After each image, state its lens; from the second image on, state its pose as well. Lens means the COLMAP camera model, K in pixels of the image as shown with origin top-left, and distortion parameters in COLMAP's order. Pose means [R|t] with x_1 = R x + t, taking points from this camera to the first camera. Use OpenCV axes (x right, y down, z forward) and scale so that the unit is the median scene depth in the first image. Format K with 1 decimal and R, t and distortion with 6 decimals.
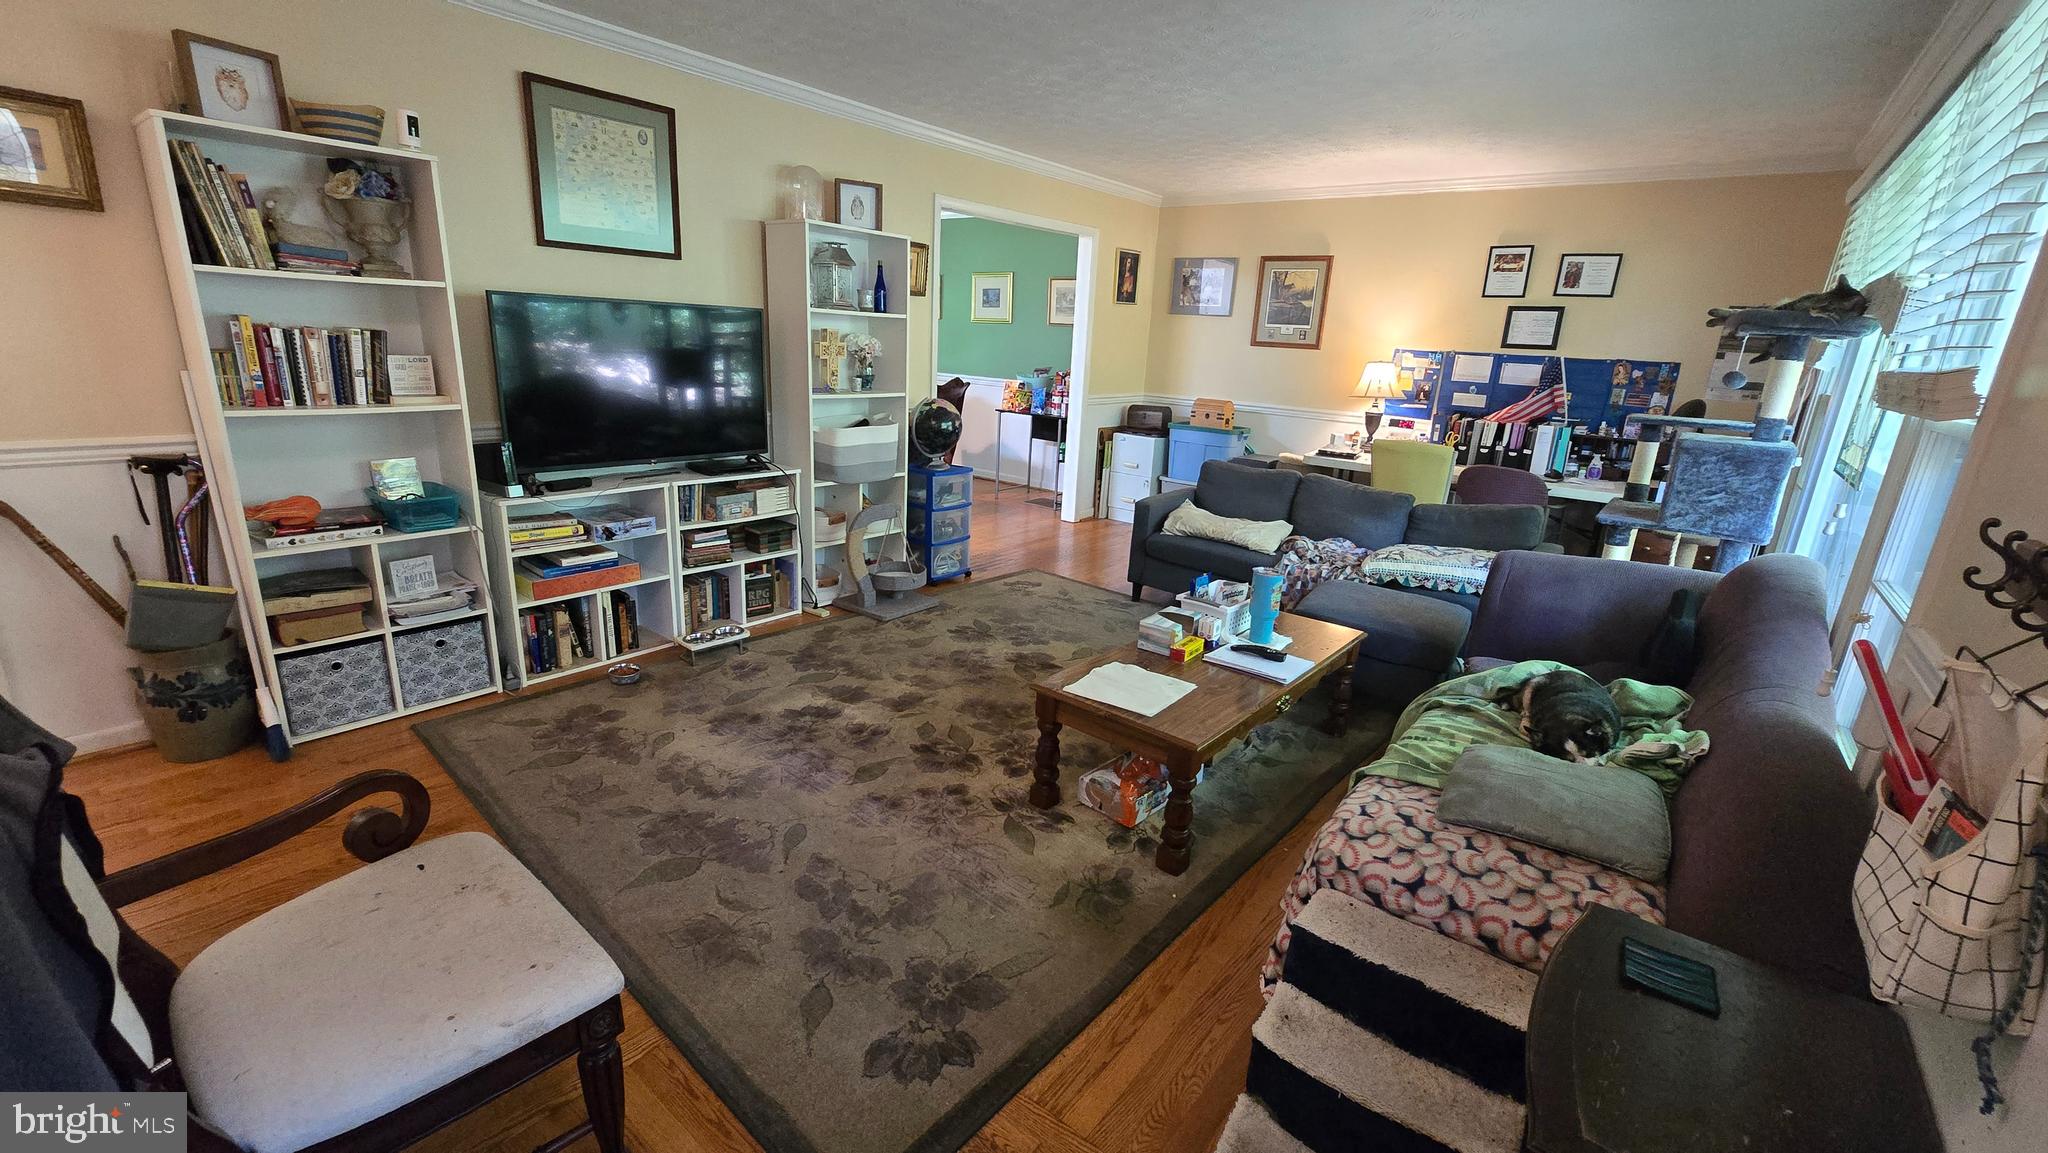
lens RADIAL K [[839.3, 0, 1020.1], [0, 839.3, 579.5], [0, 0, 1]] dist [-0.004448, 0.000935]
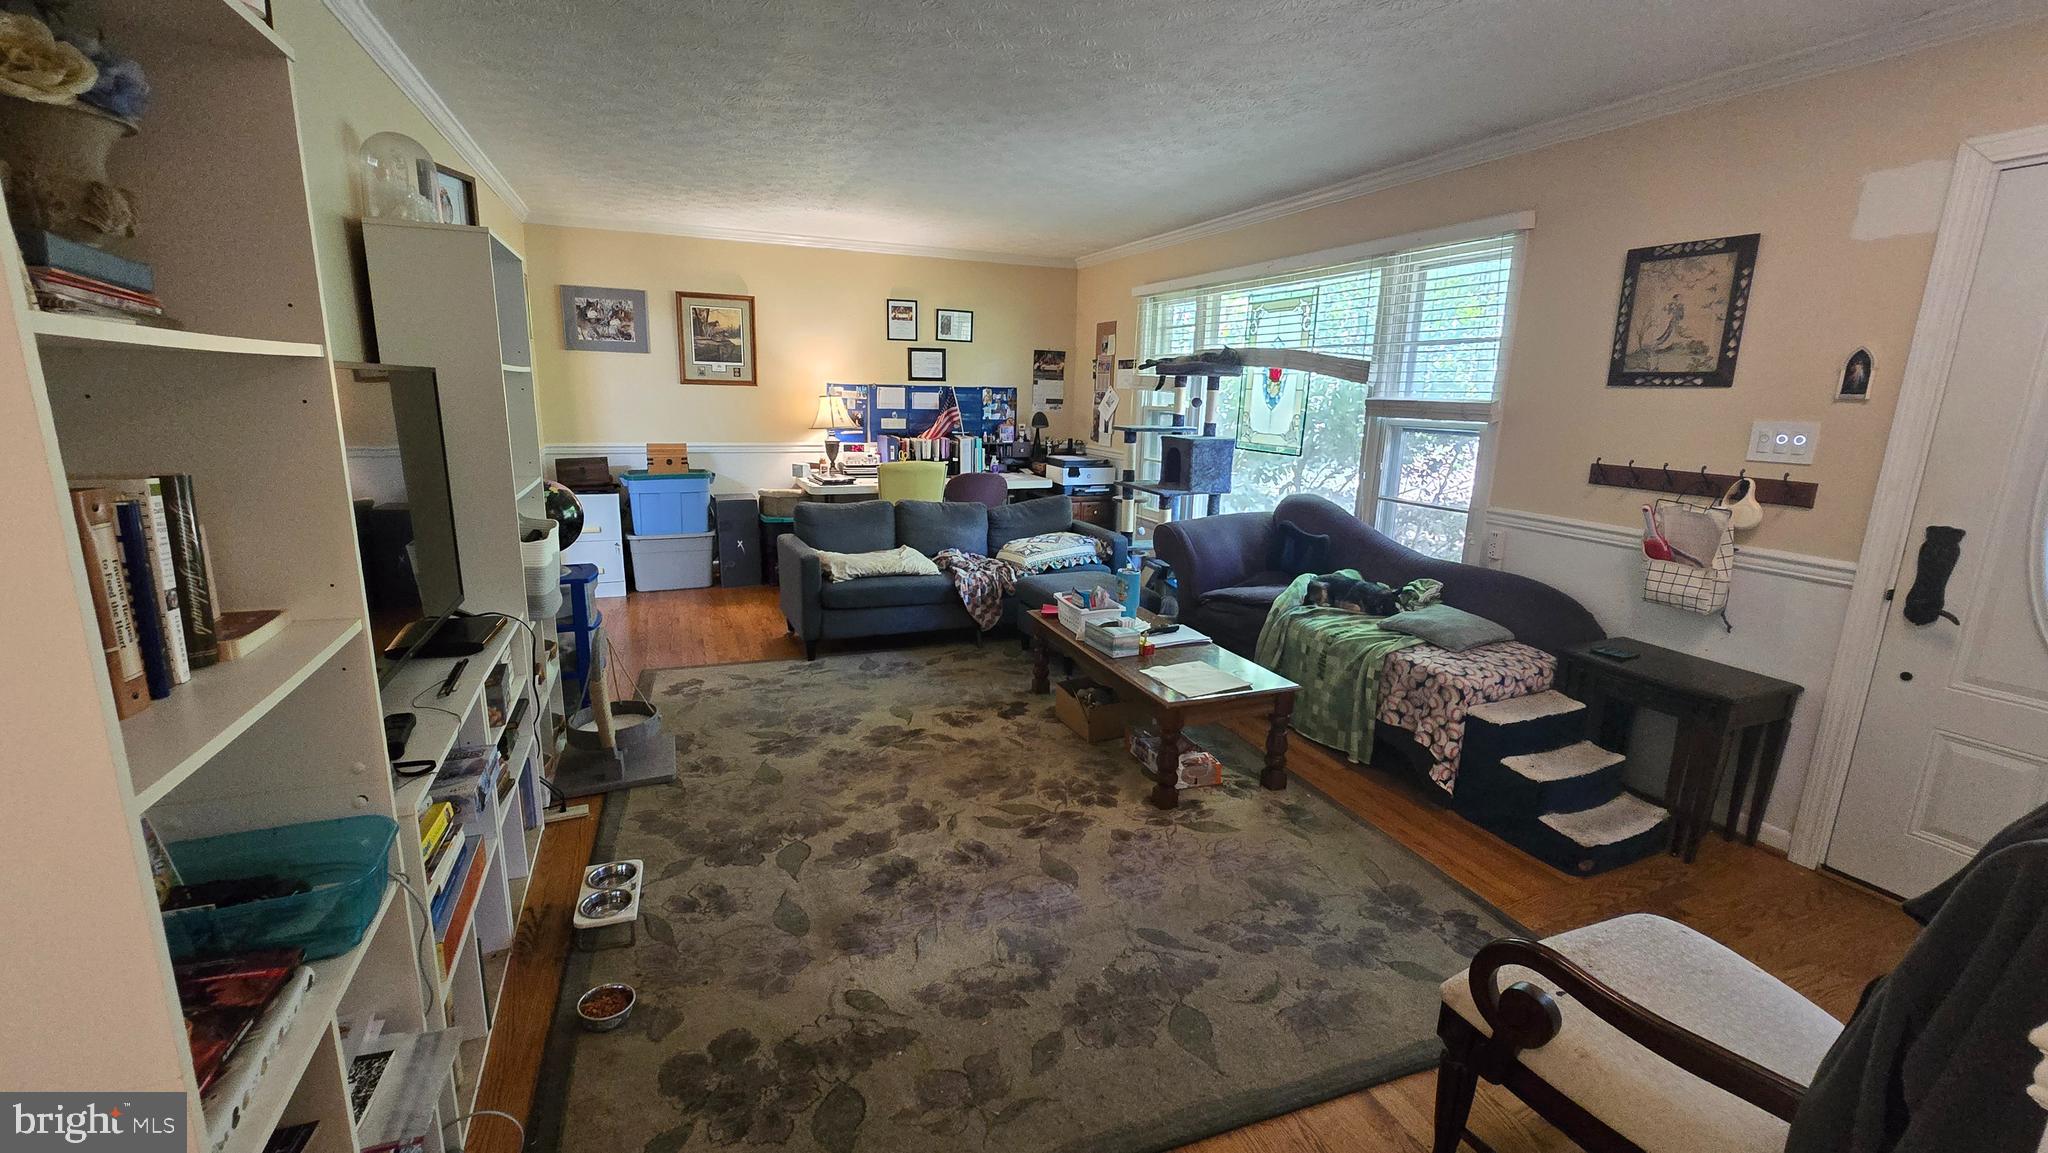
lens RADIAL K [[839.3, 0, 1025.6], [0, 839.3, 573.5], [0, 0, 1]] dist [-0.004448, 0.000935]
pose [[0.476819, -0.227415, 0.849073, -0.504787], [0.246756, 0.961741, 0.119020, -0.114828], [-0.843656, 0.152763, 0.514693, 0.276983]]
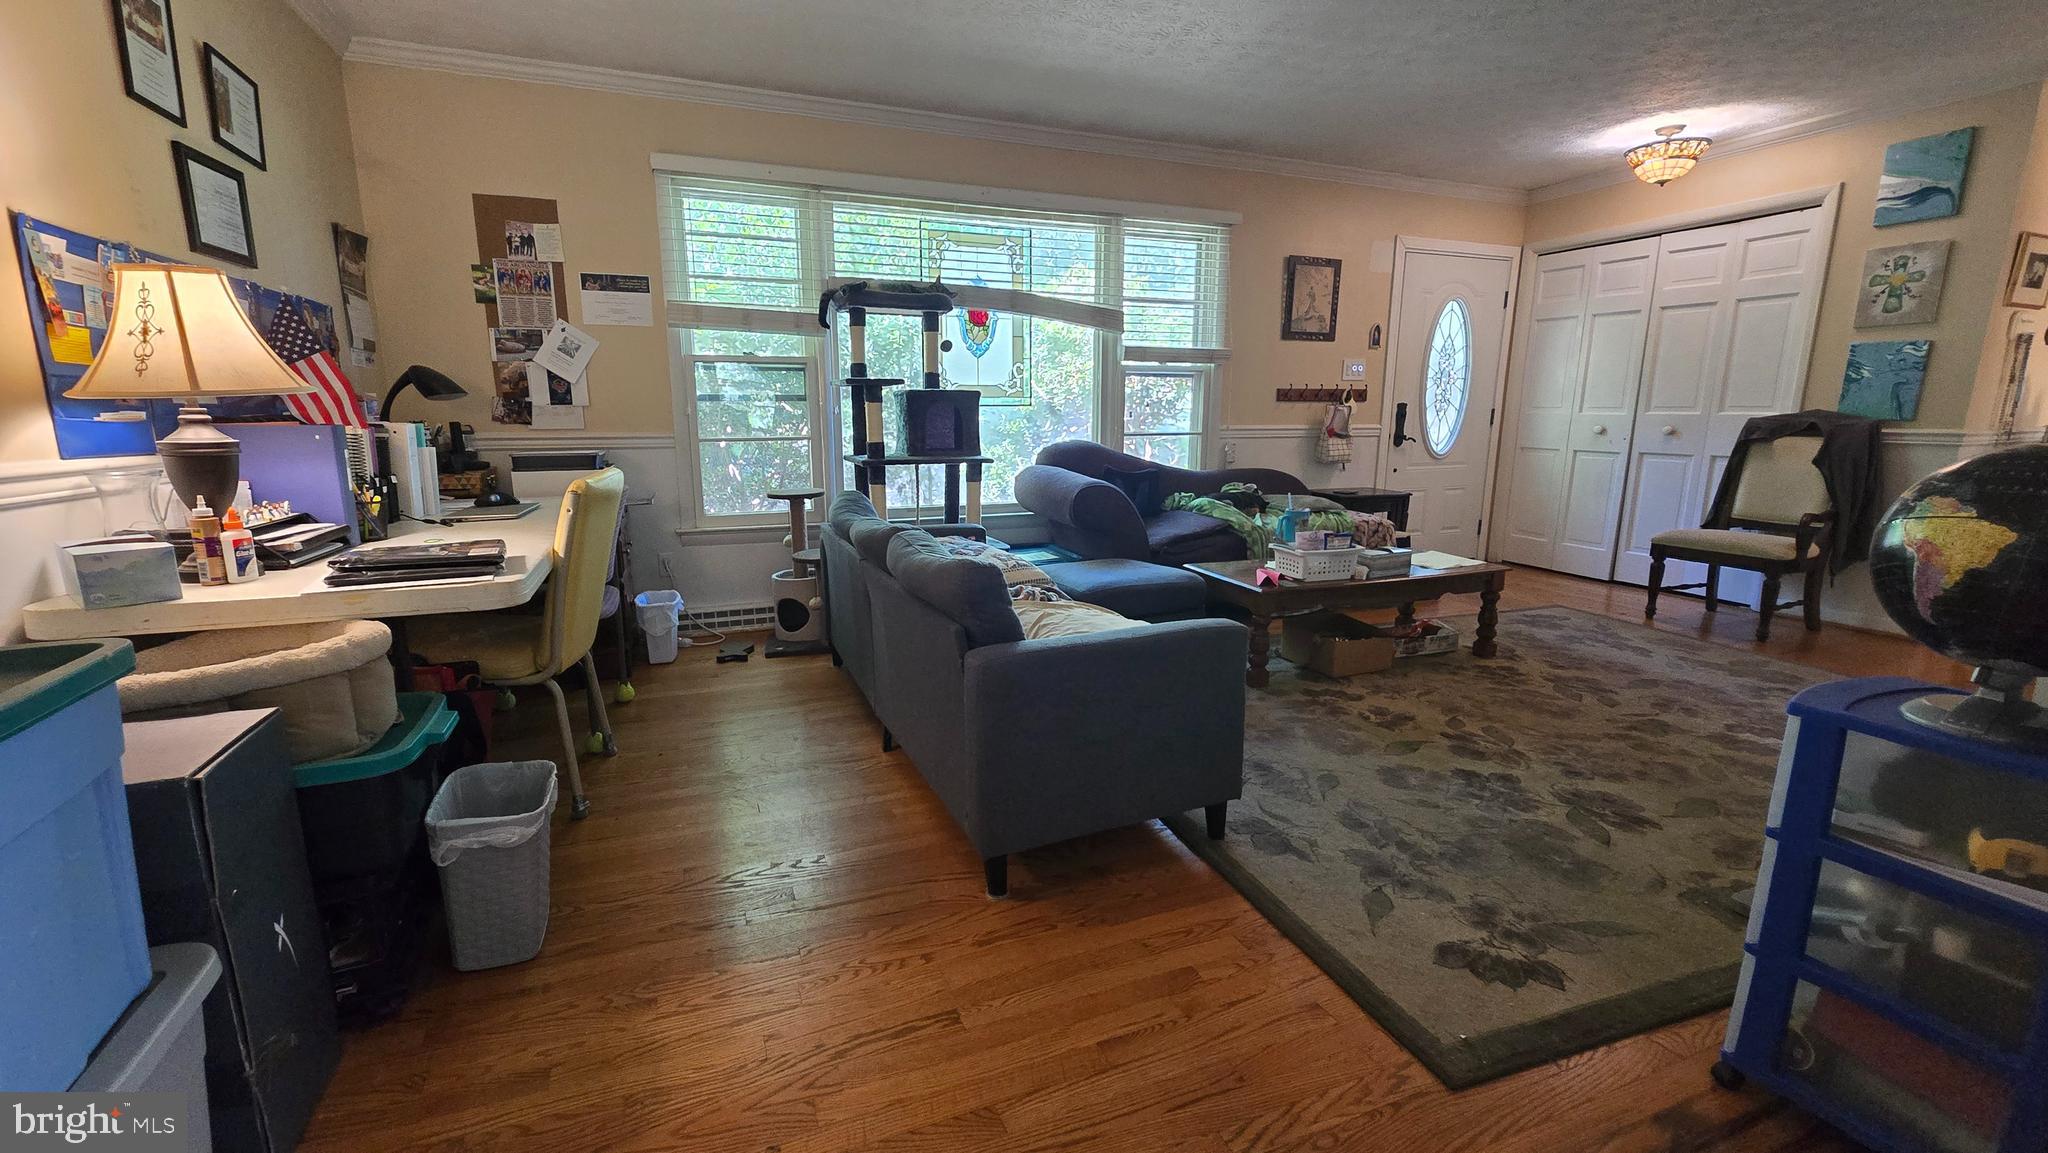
lens RADIAL K [[839.3, 0, 1014.9], [0, 839.3, 574.8], [0, 0, 1]] dist [-0.004448, 0.000935]
pose [[-0.868625, -0.145484, 0.473630, 0.035426], [0.096234, 0.888177, 0.449311, -0.304009], [-0.486035, 0.435862, -0.757492, 1.273738]]
